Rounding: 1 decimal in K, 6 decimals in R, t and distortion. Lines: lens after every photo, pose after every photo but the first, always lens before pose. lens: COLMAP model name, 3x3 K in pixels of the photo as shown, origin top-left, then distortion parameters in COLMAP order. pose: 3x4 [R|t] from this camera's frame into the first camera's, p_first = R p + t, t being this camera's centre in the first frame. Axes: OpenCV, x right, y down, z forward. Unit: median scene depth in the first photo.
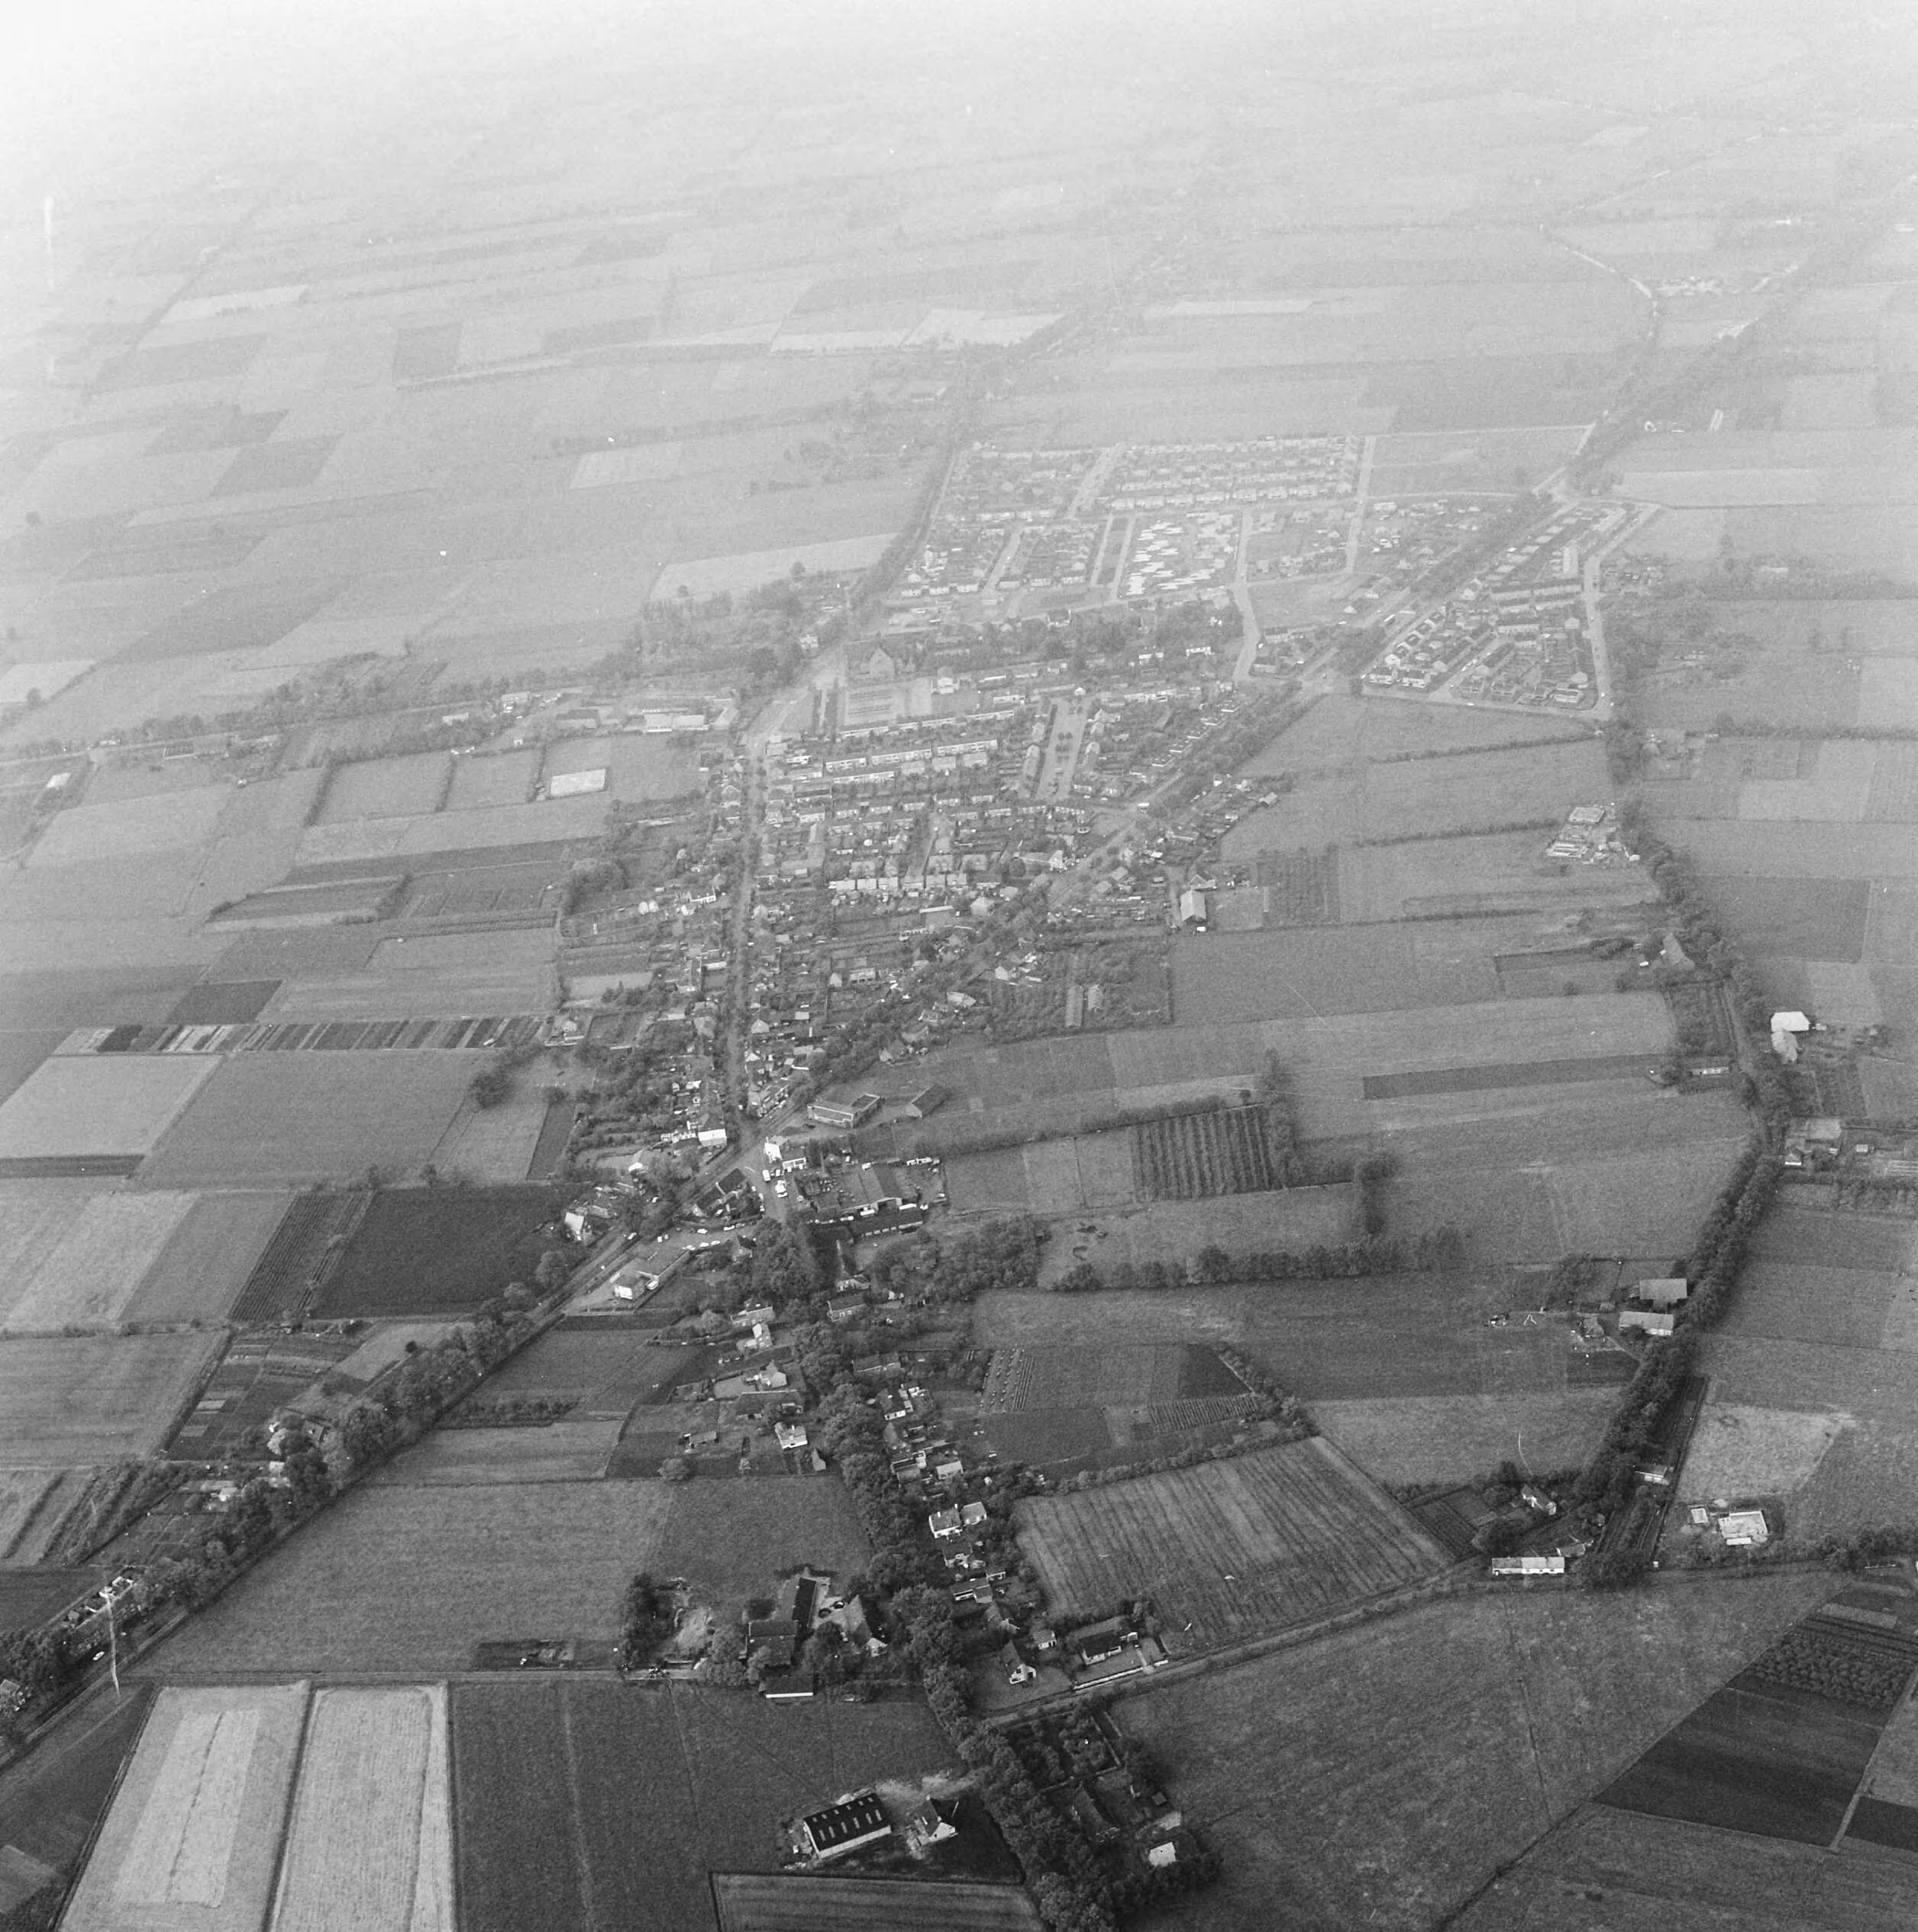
lens RADIAL K [[2877.2, 0, 960.3], [0, 2877.2, 946.1], [0, 0, 1]] dist [-0.048385, 0.000000]
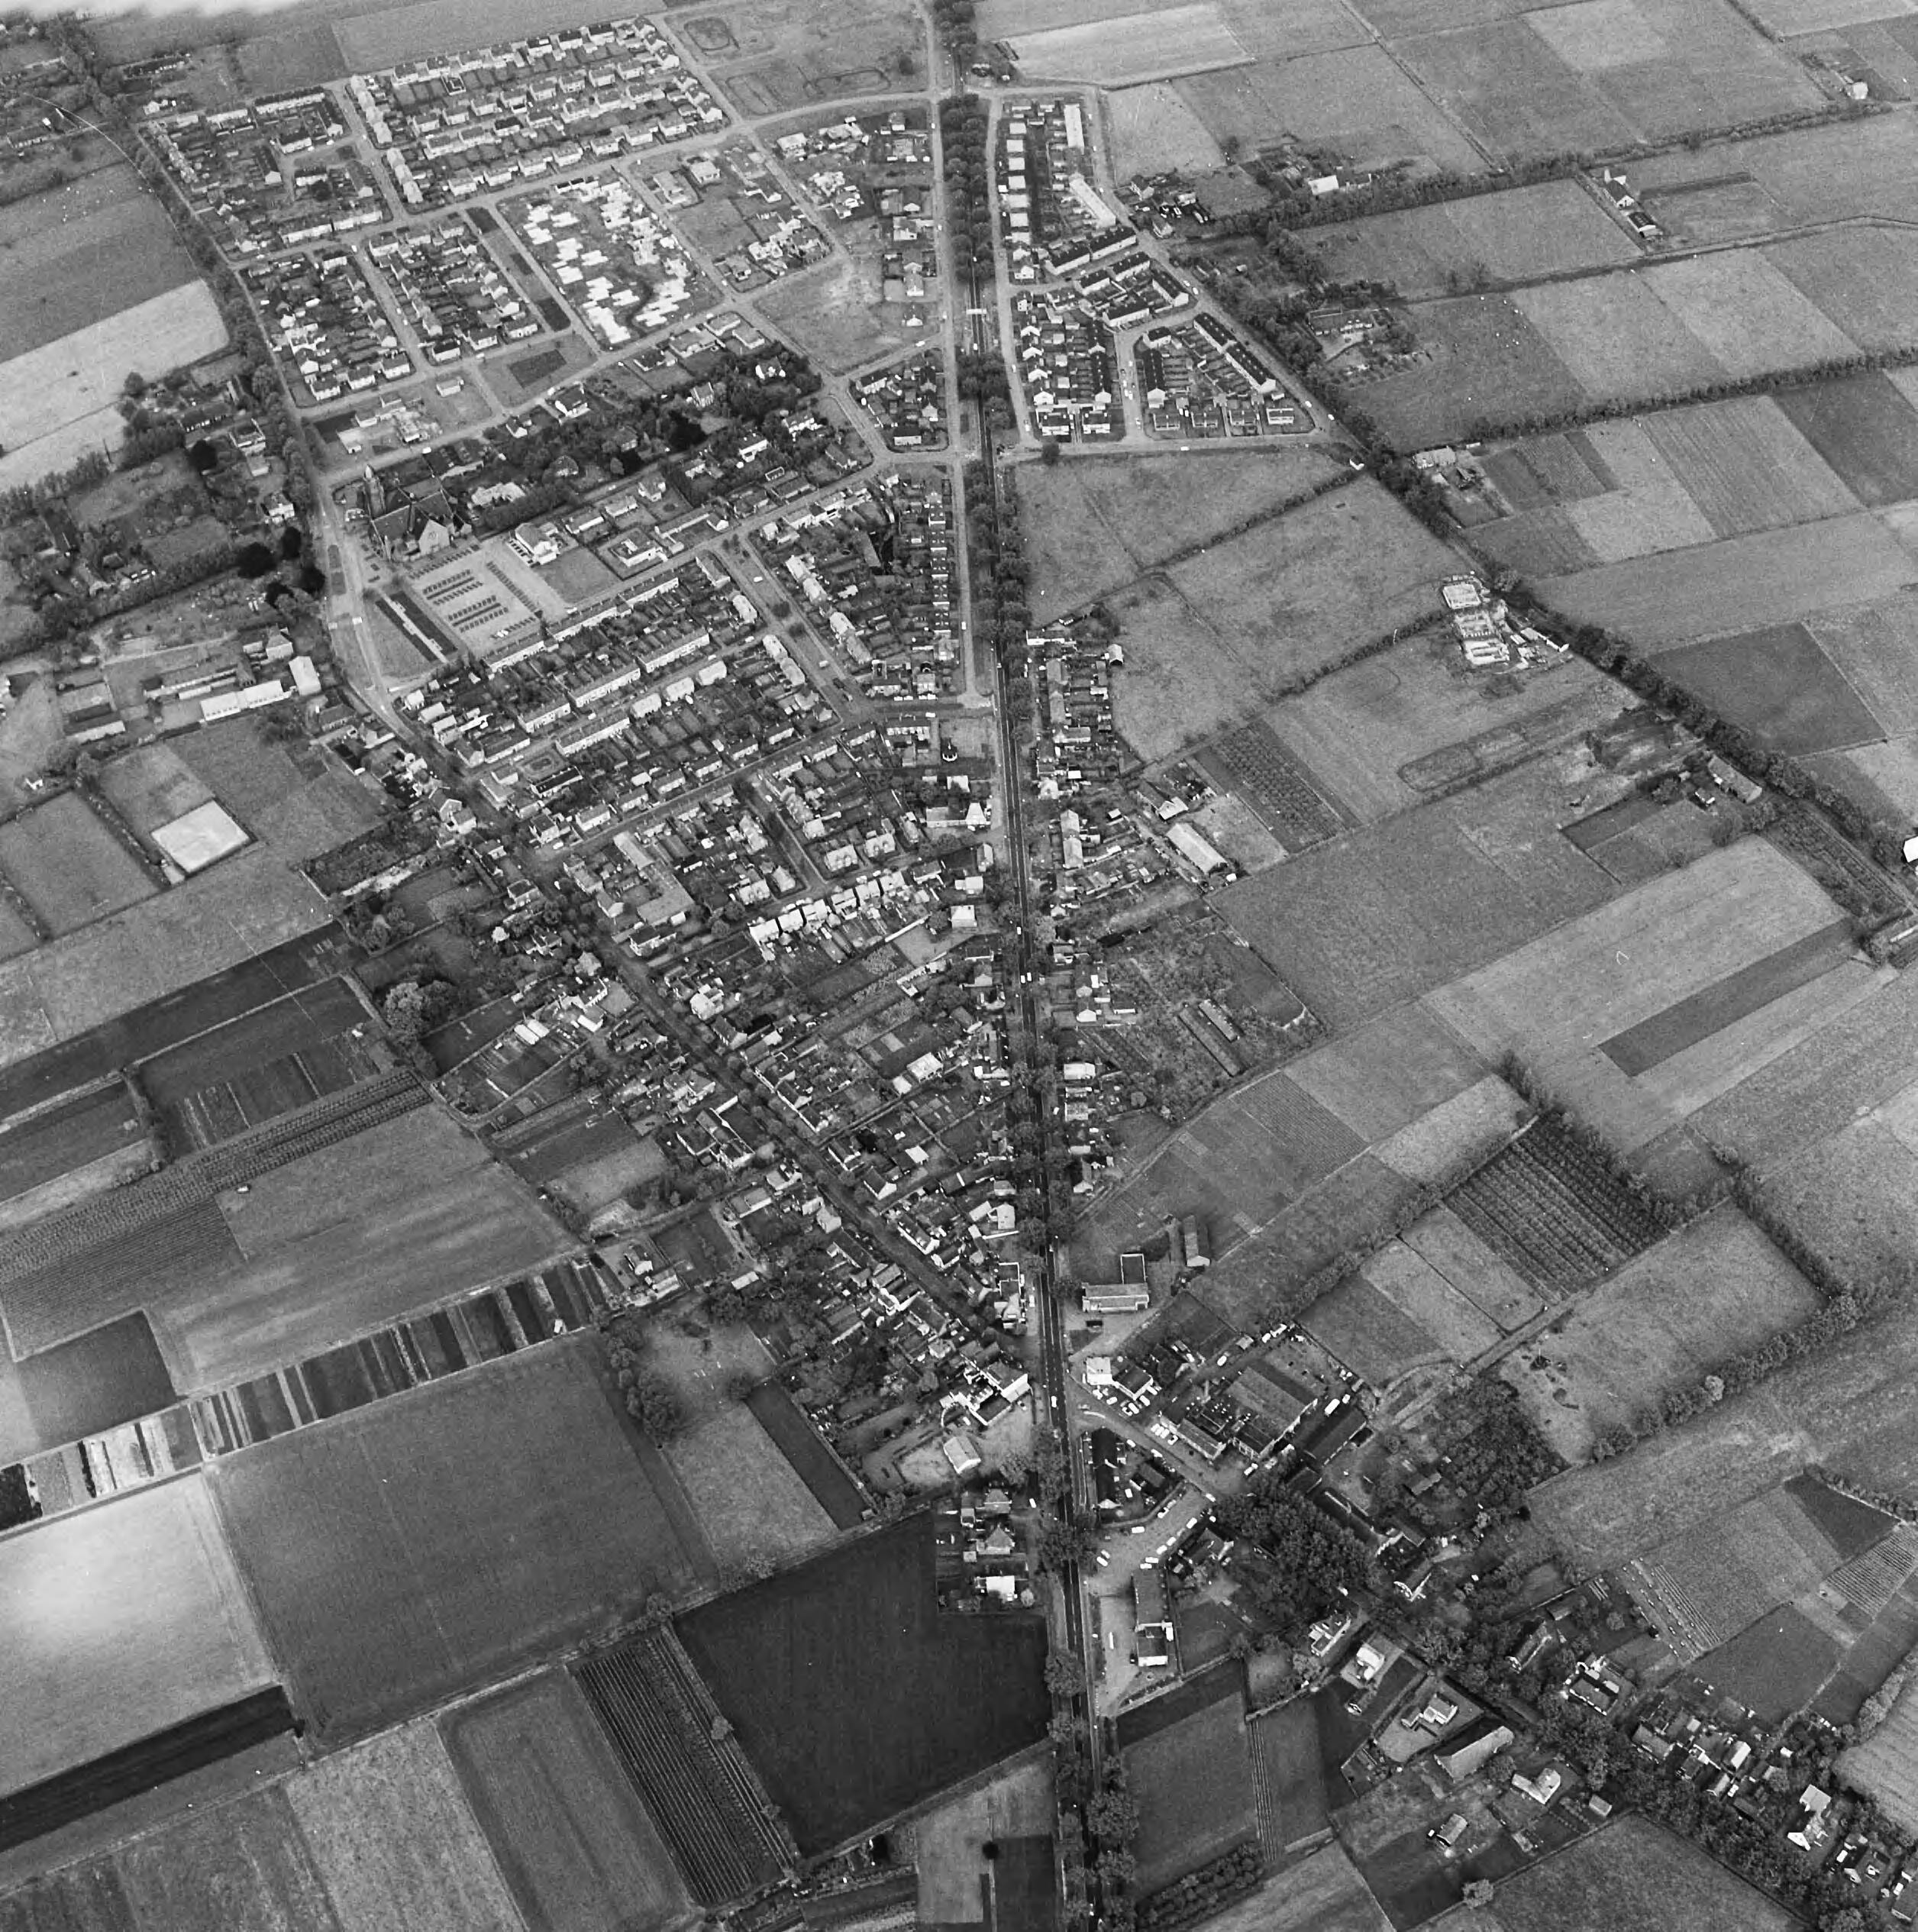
lens RADIAL K [[2877.2, 0, 953.1], [0, 2877.2, 953.0], [0, 0, 1]] dist [-0.048385, 0.000000]
pose [[0.813223, -0.346471, 0.467575, -0.372301], [0.185199, 0.915766, 0.356475, -0.289244], [-0.551697, -0.203299, 0.808888, 0.311120]]
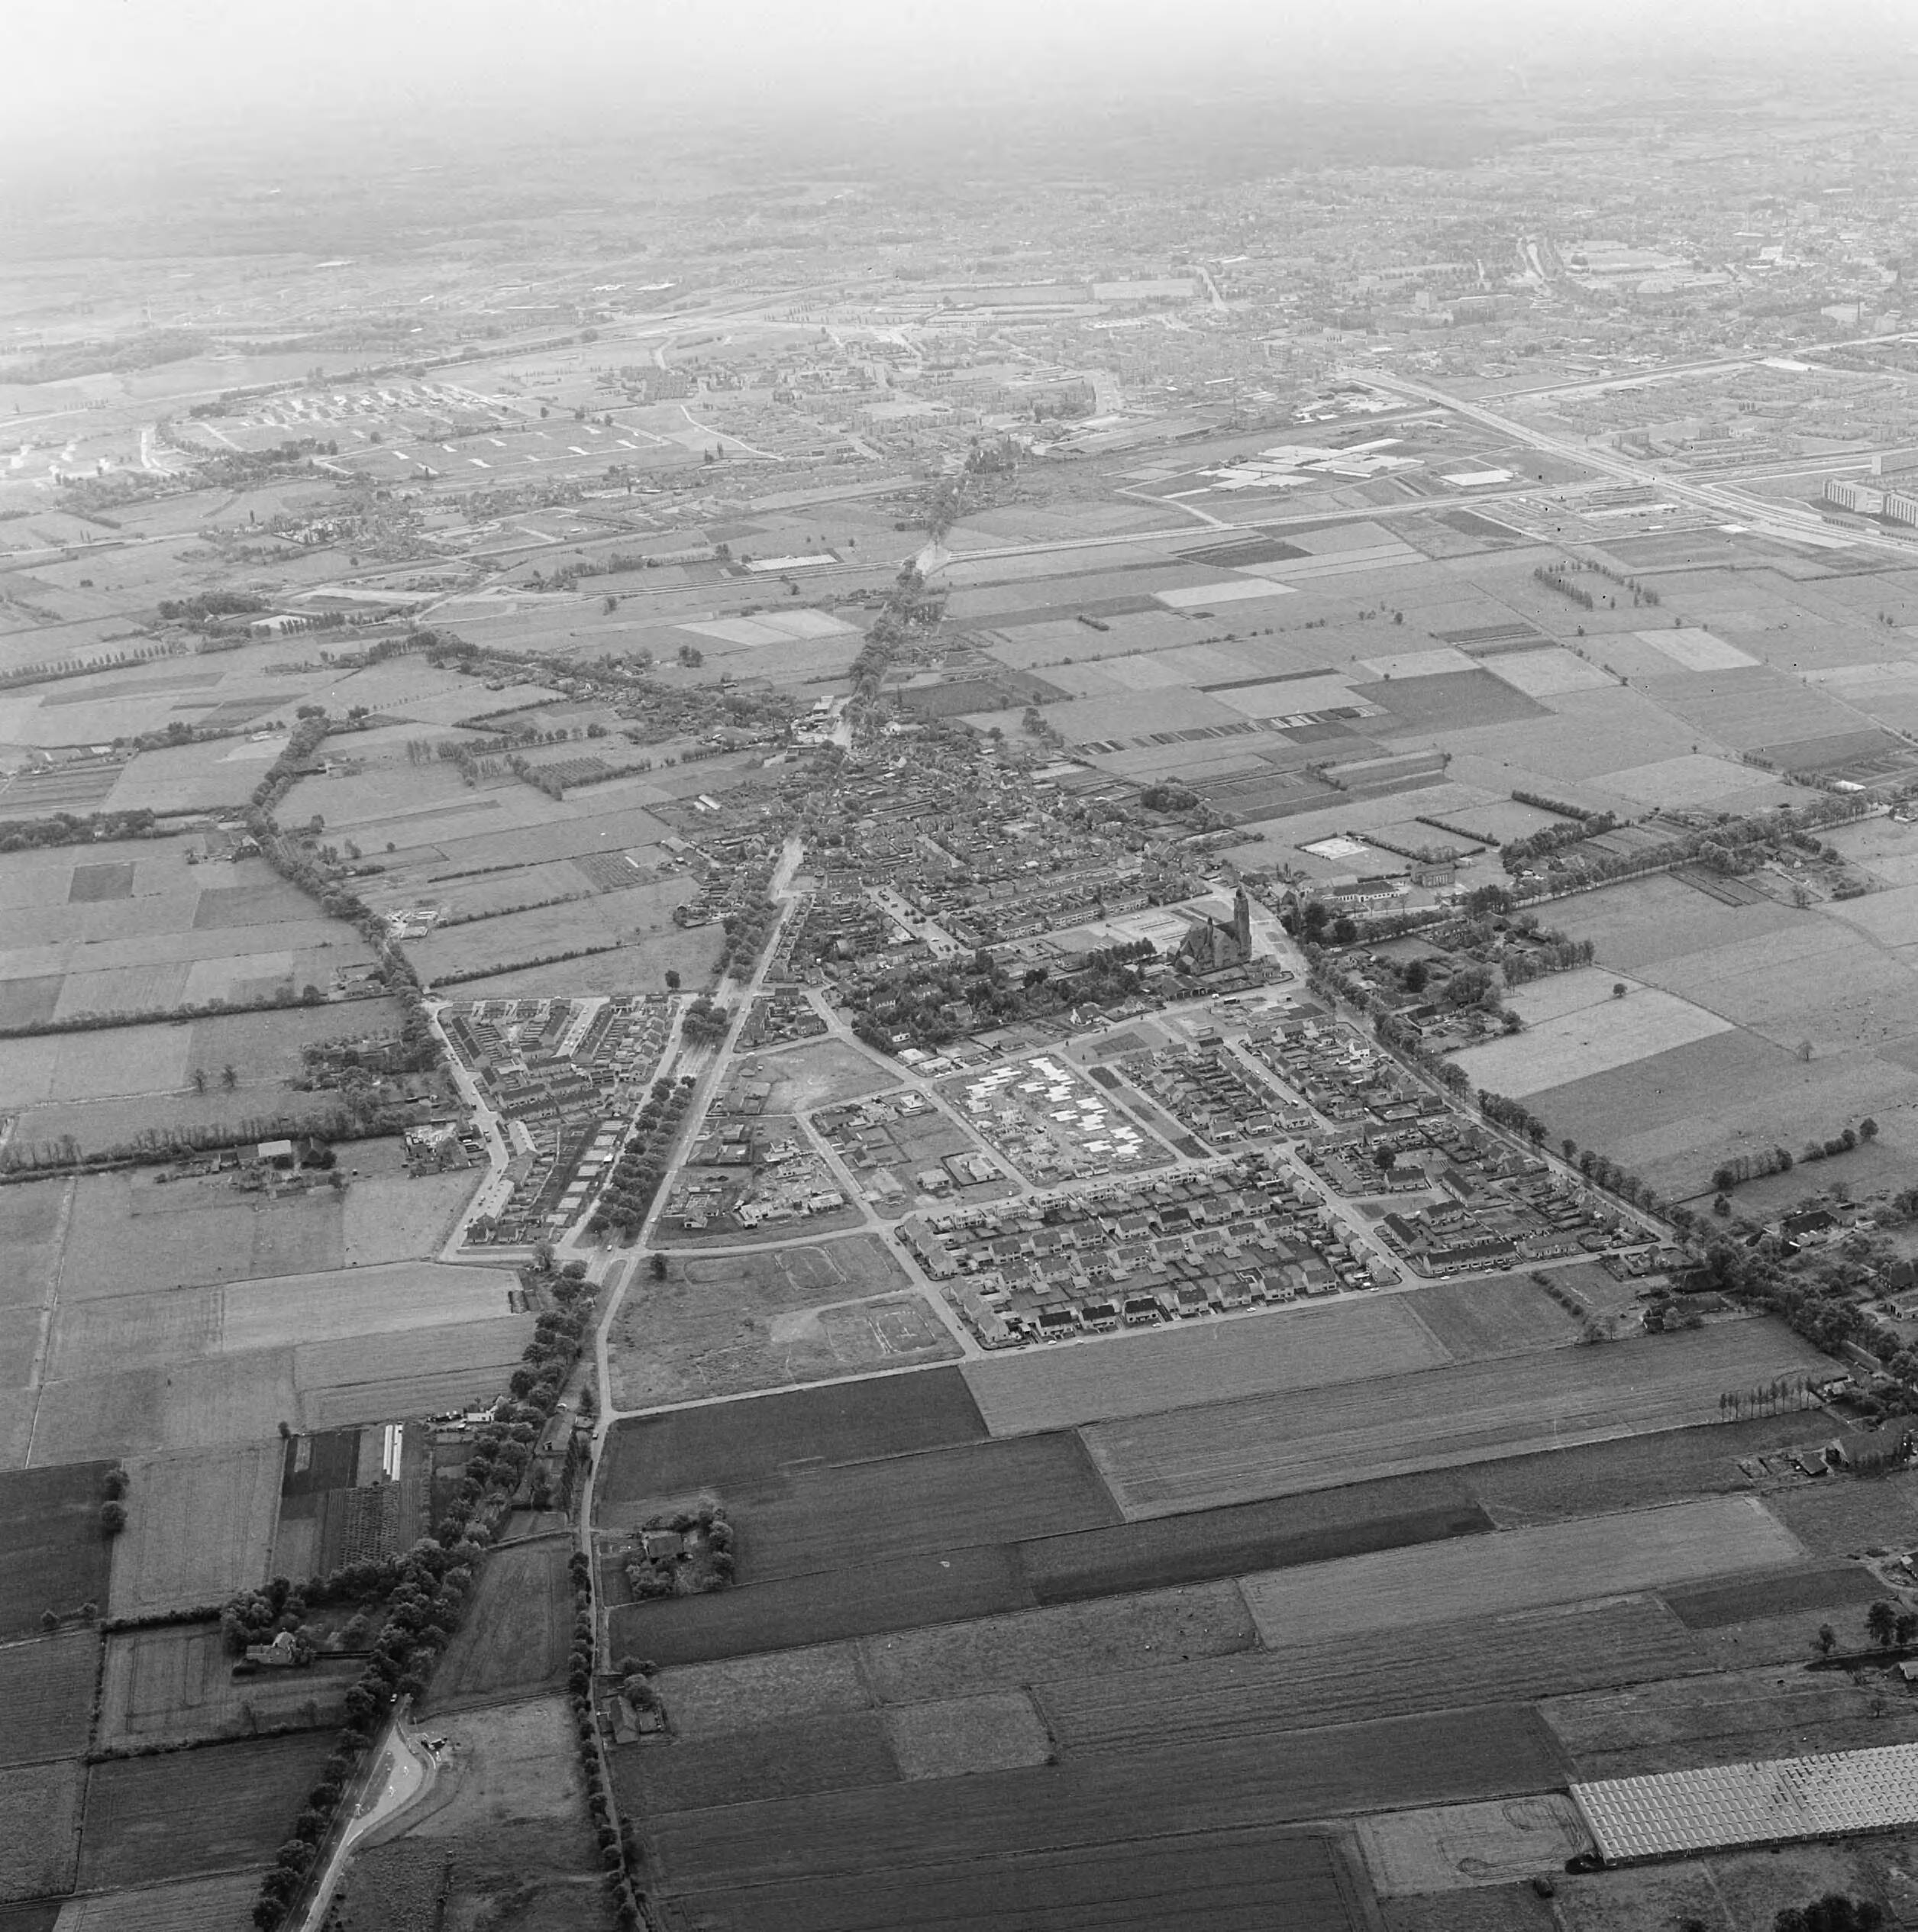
lens RADIAL K [[2877.2, 0, 964.3], [0, 2877.2, 967.4], [0, 0, 1]] dist [-0.048385, 0.000000]
pose [[-0.864272, 0.325750, -0.383302, 0.474266], [-0.055154, 0.696033, 0.715888, -0.896393], [0.499992, 0.639863, -0.583596, 1.782774]]
